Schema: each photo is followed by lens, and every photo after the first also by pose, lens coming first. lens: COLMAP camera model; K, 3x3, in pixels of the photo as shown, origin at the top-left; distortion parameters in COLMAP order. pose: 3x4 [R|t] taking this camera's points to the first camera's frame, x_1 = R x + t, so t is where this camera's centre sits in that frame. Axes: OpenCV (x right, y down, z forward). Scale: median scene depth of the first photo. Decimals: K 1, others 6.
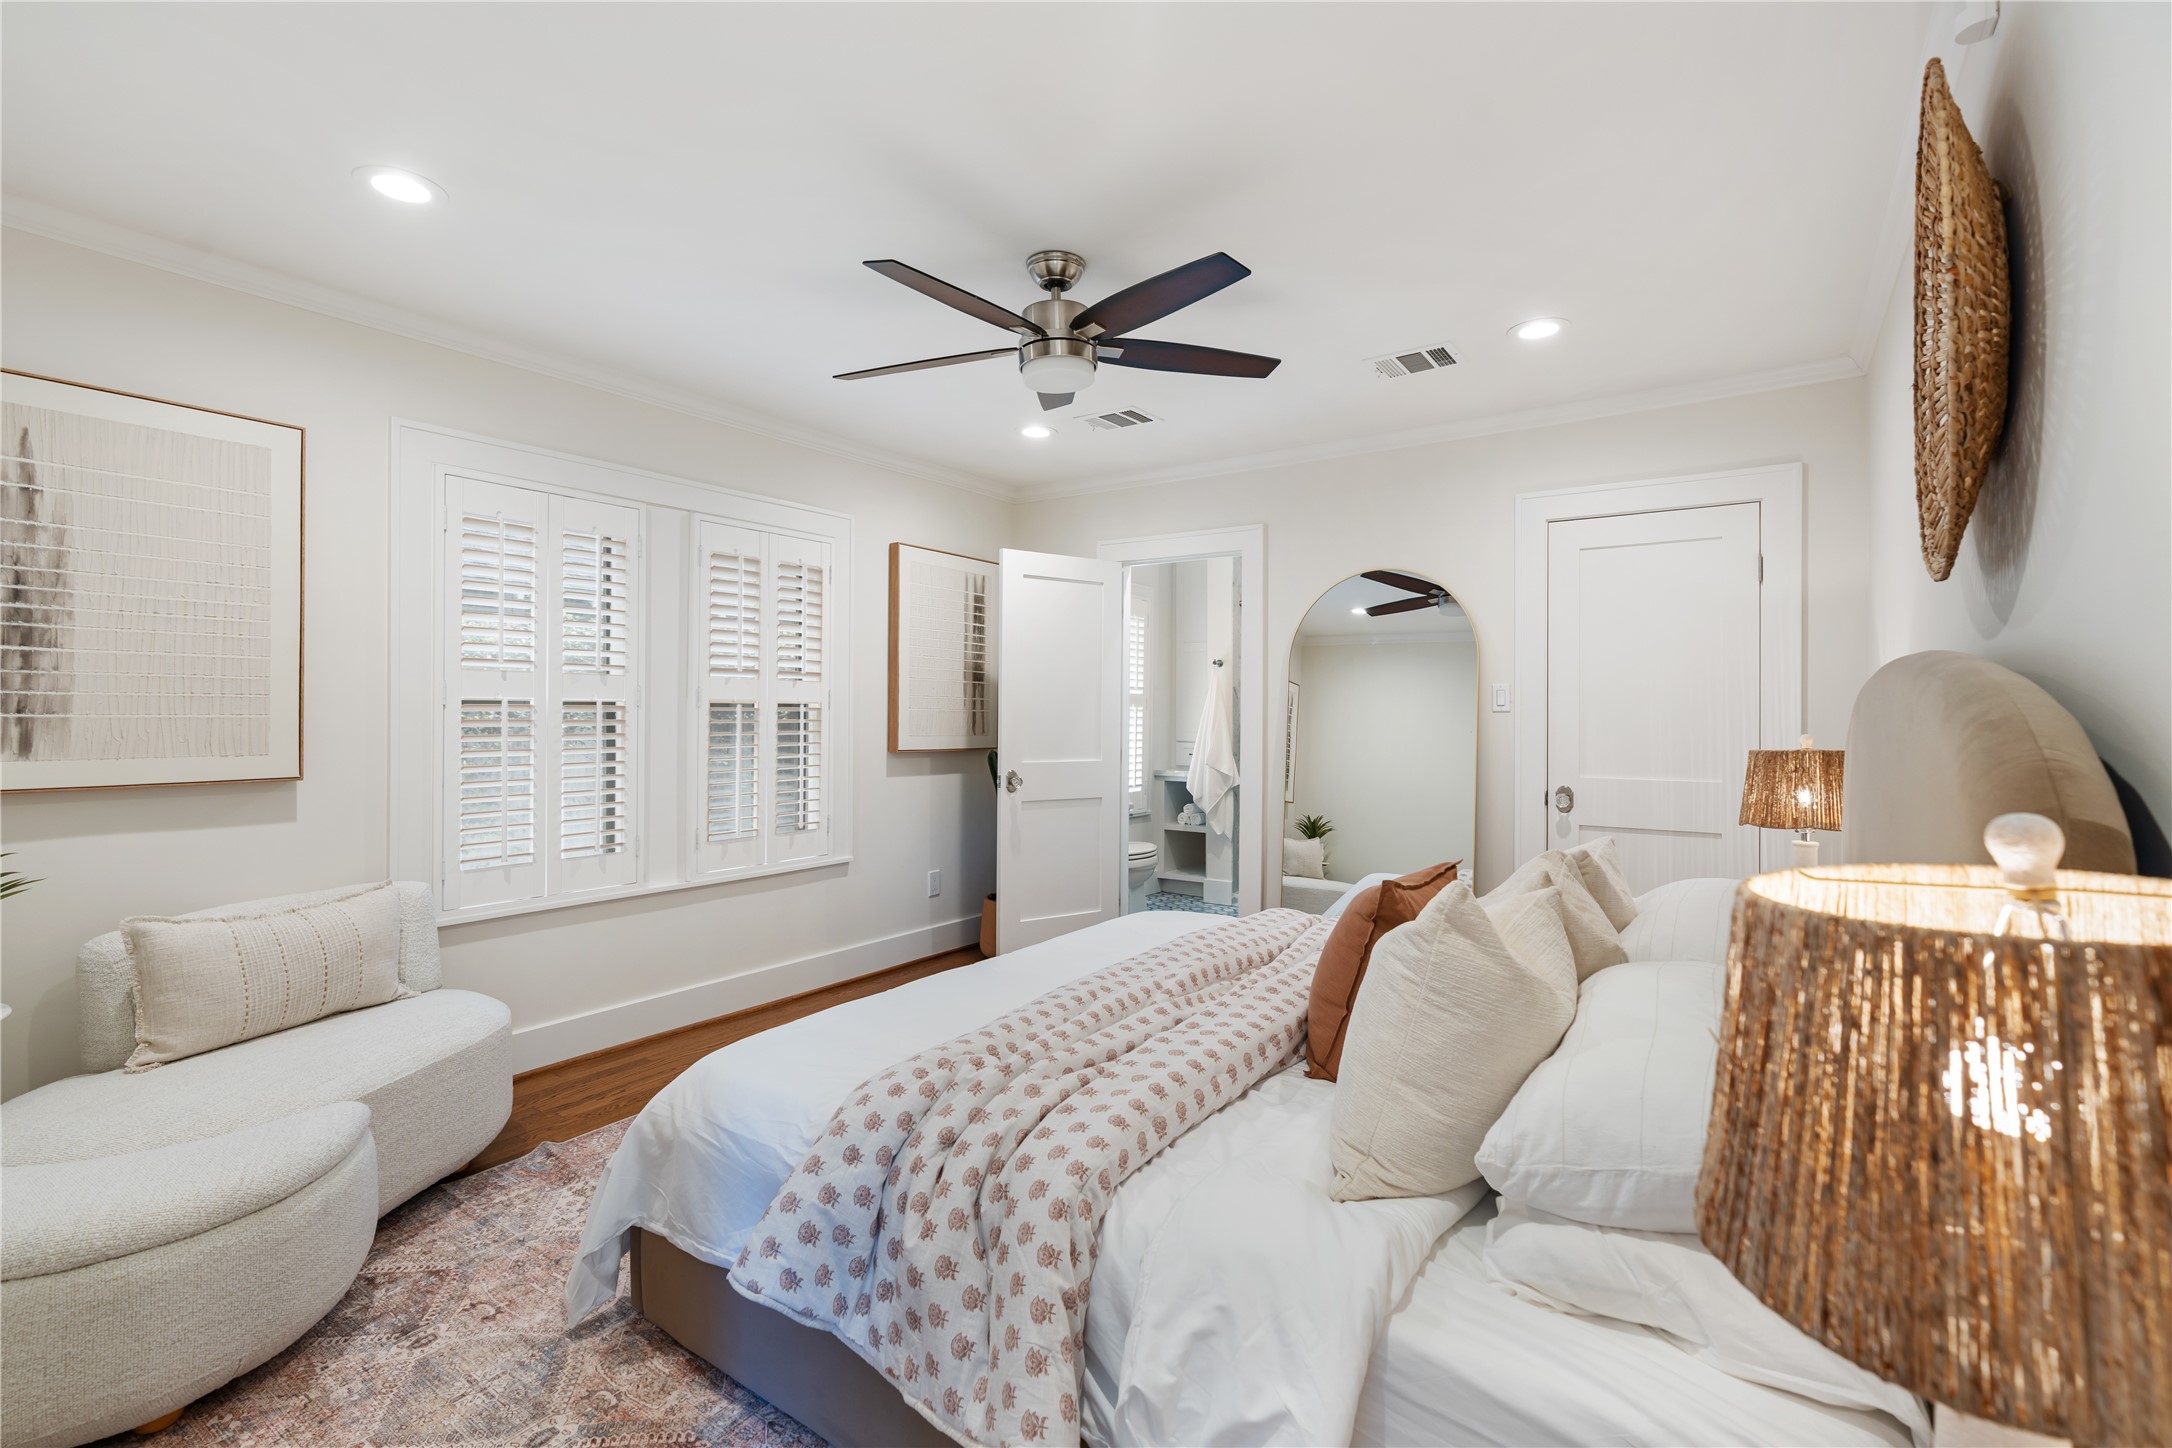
lens RADIAL K [[977.4, 0, 1093.3], [0, 977.4, 725.4], [0, 0, 1]] dist [-0.009677, 0.003849]
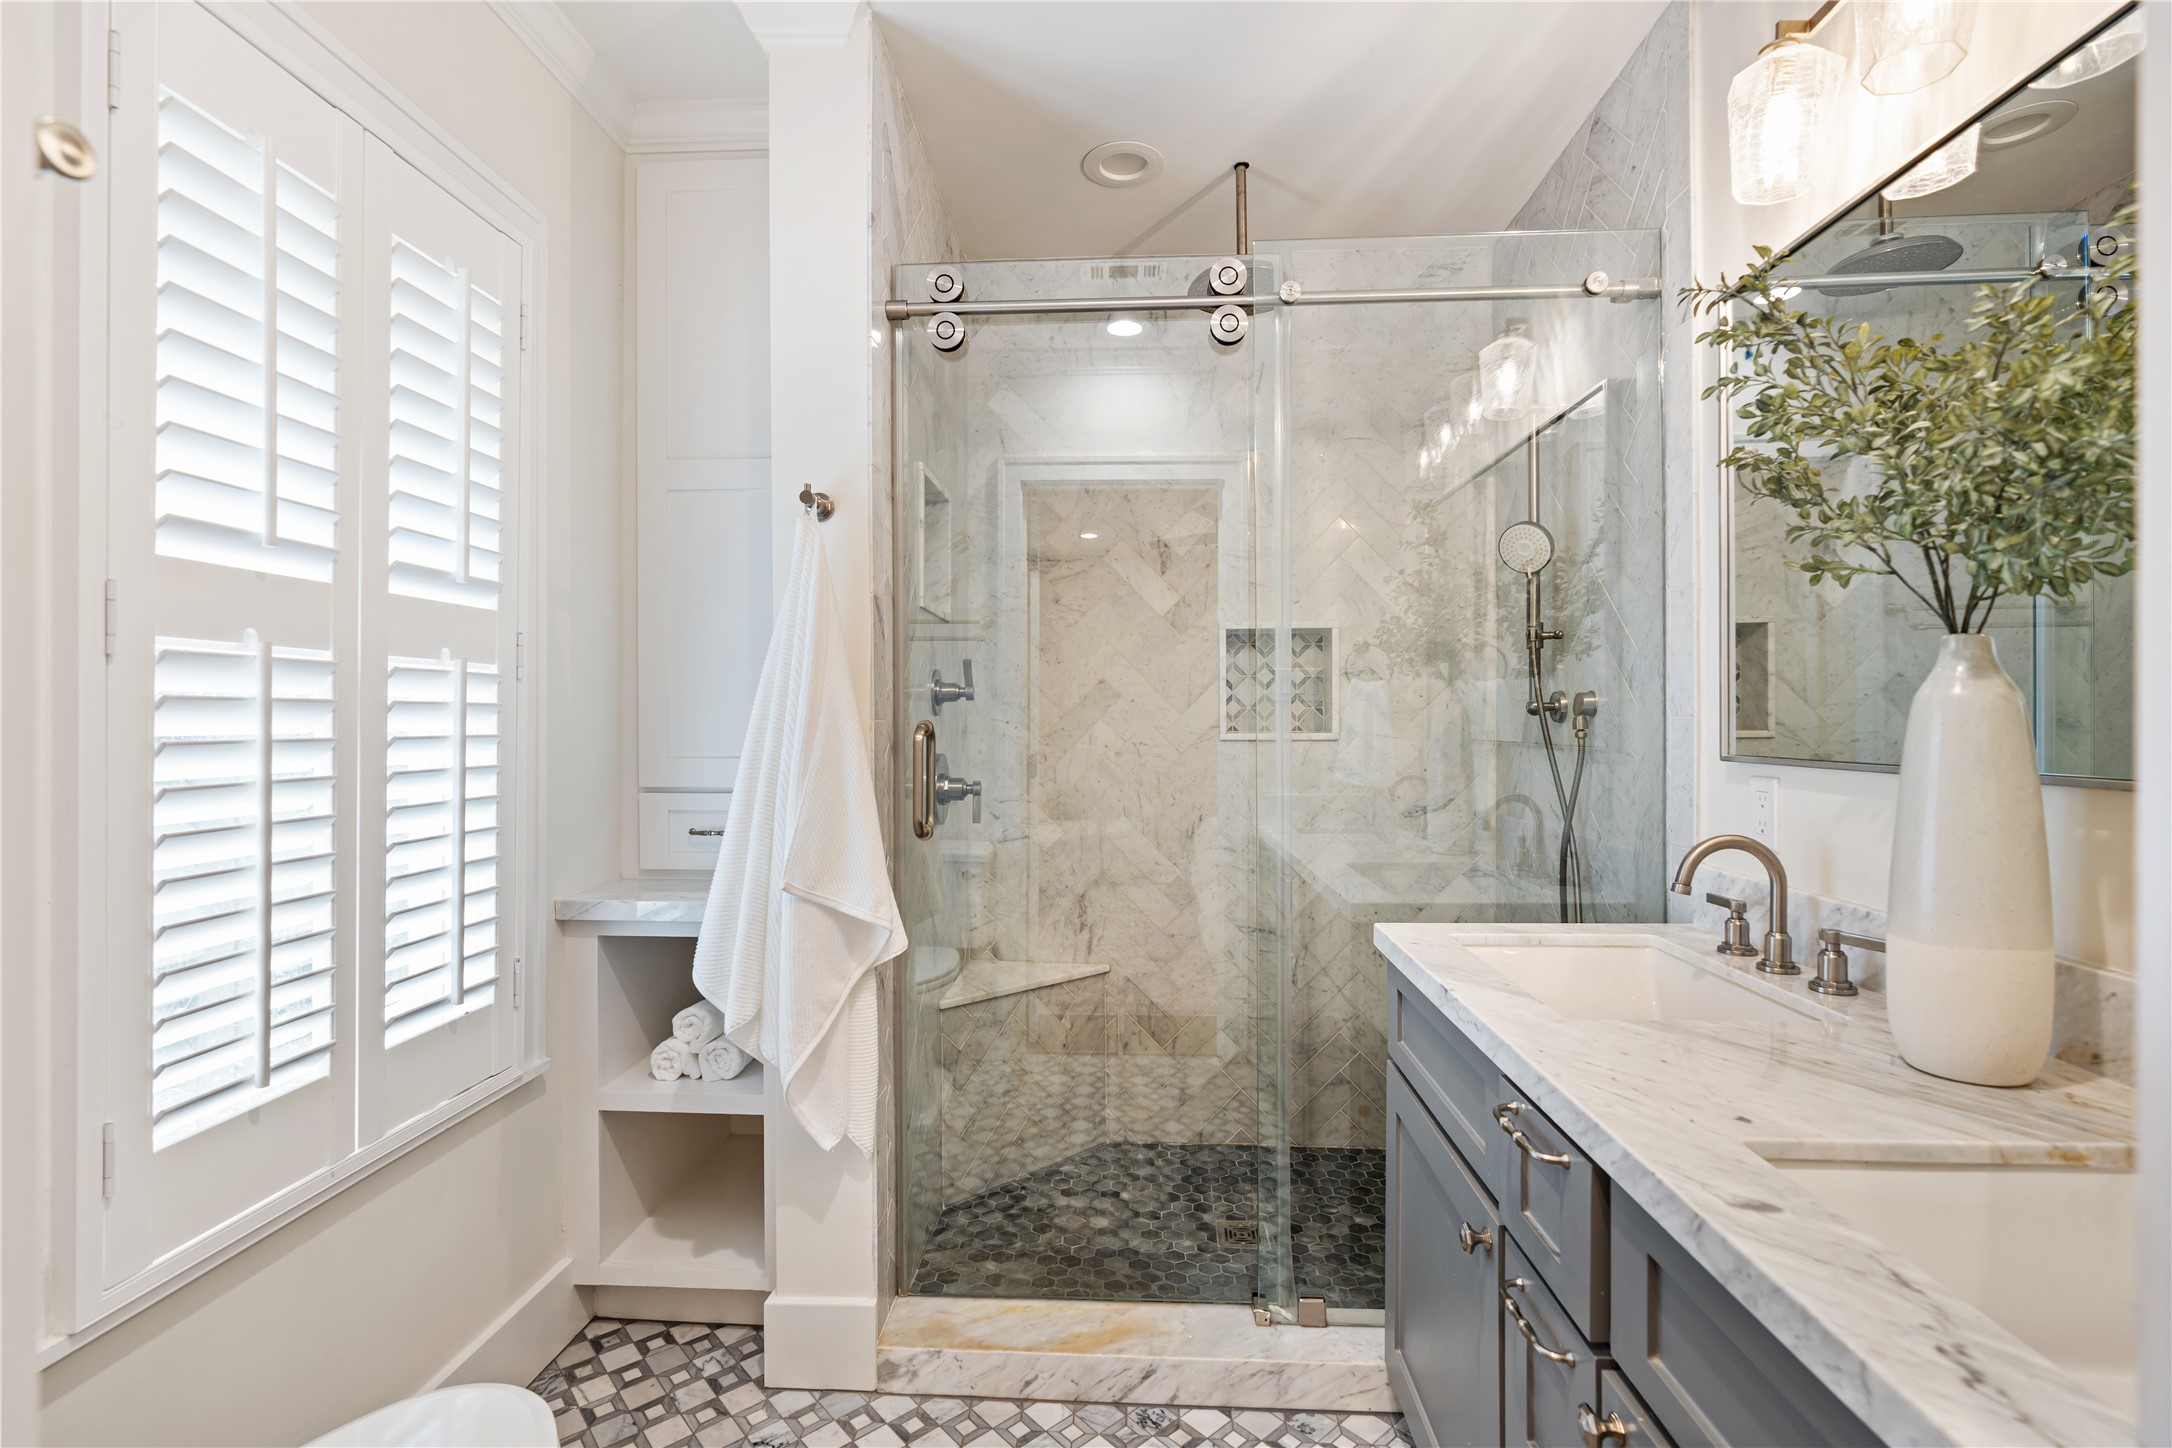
lens RADIAL K [[977.4, 0, 1097.3], [0, 977.4, 713.2], [0, 0, 1]] dist [-0.009677, 0.003849]
pose [[0.869442, -0.003375, 0.494024, 0.080964], [0.000151, 0.999978, 0.006567, -0.010307], [-0.494035, -0.005635, 0.869424, 0.945427]]
